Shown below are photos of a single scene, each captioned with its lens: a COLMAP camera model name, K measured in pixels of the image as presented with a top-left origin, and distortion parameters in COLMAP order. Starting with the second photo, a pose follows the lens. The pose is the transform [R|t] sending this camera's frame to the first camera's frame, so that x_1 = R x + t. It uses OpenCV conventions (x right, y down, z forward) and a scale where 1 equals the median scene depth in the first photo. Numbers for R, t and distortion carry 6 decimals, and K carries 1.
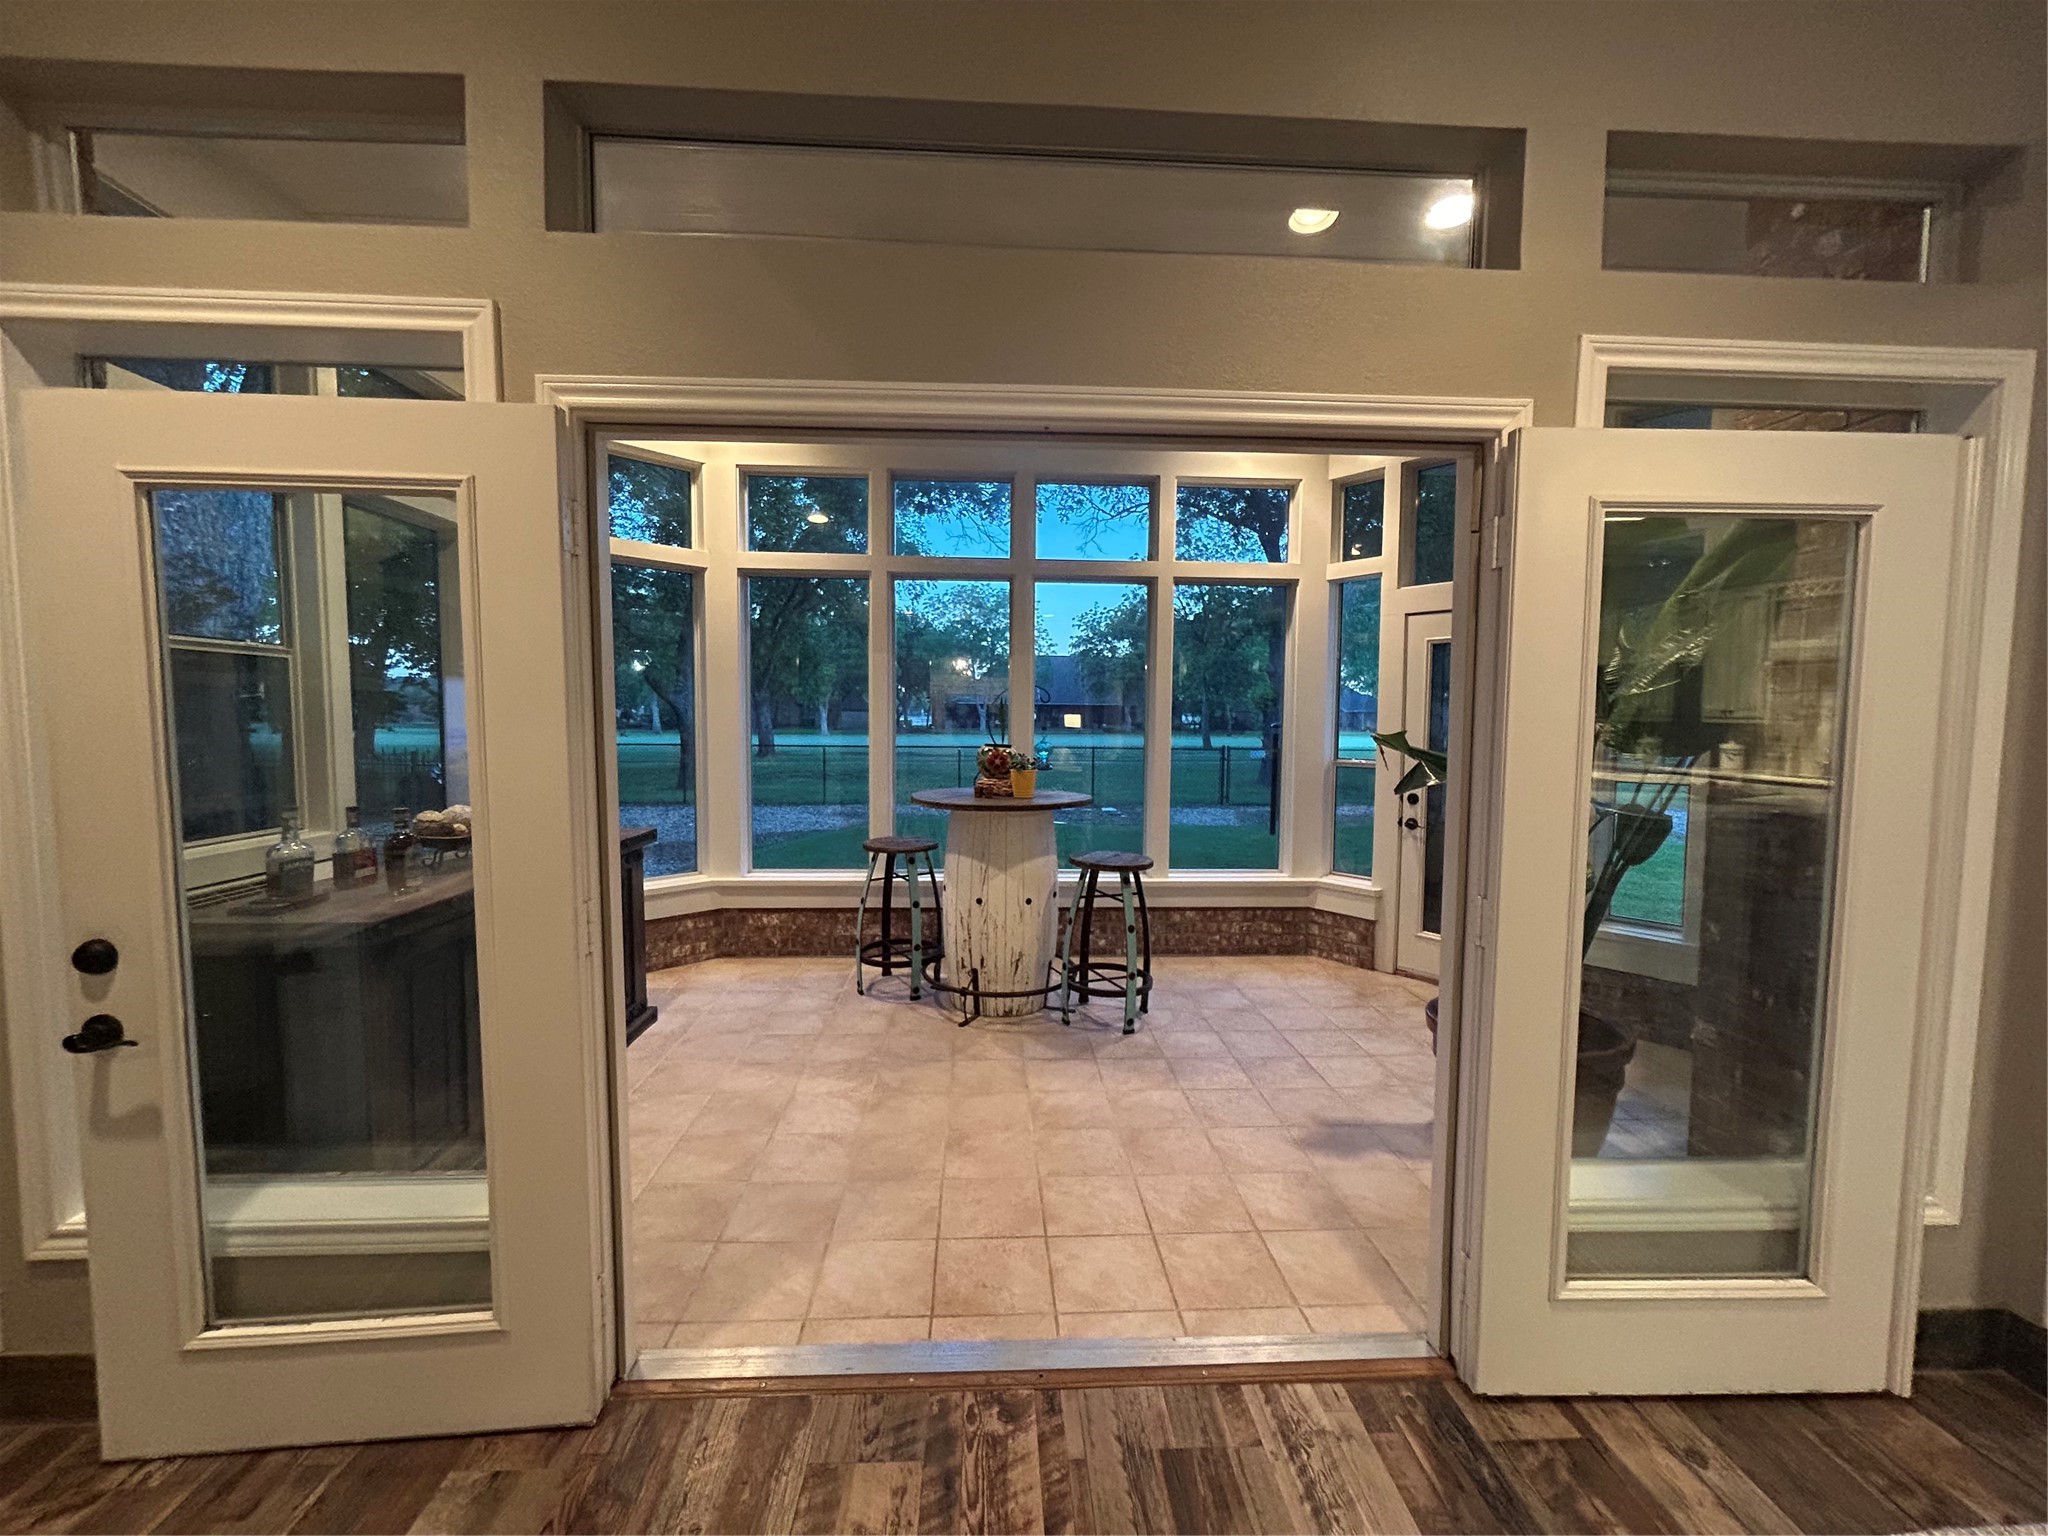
lens RADIAL K [[828.4, 0, 1023.4], [0, 828.4, 771.5], [0, 0, 1]] dist [-0.001041, 0.000007]
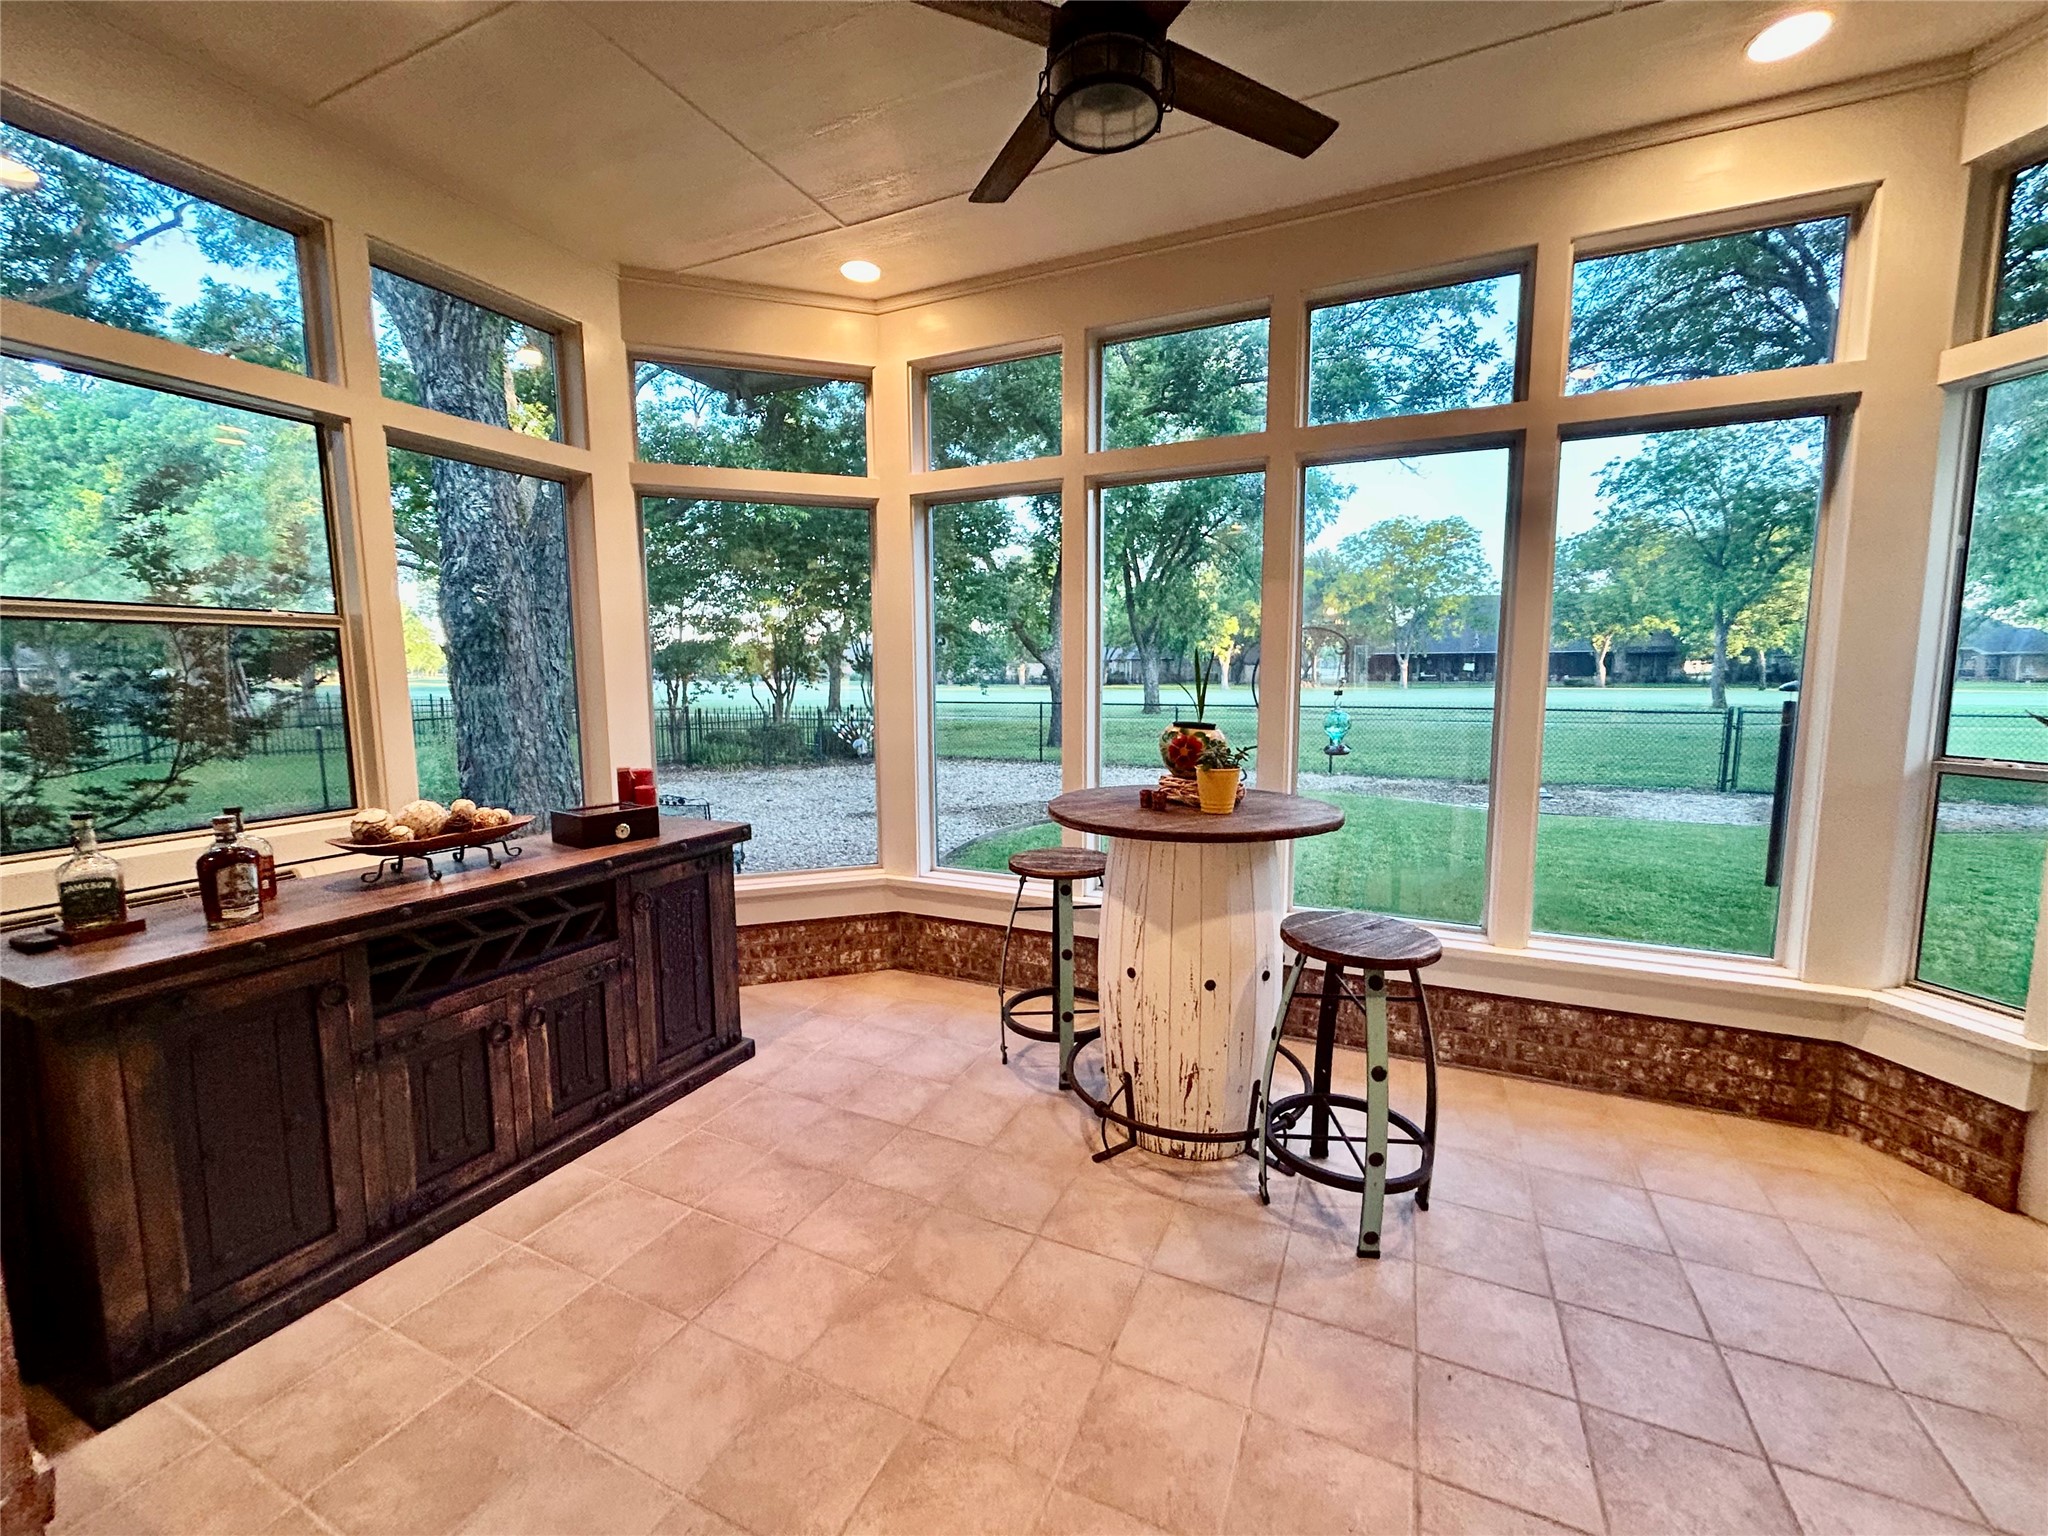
lens RADIAL K [[828.4, 0, 1024.8], [0, 828.4, 767.6], [0, 0, 1]] dist [-0.001041, 0.000007]
pose [[0.885022, 0.039952, -0.463832, 0.159770], [-0.016707, 0.998395, 0.054117, -0.033081], [0.465250, -0.040145, 0.884269, 0.401761]]
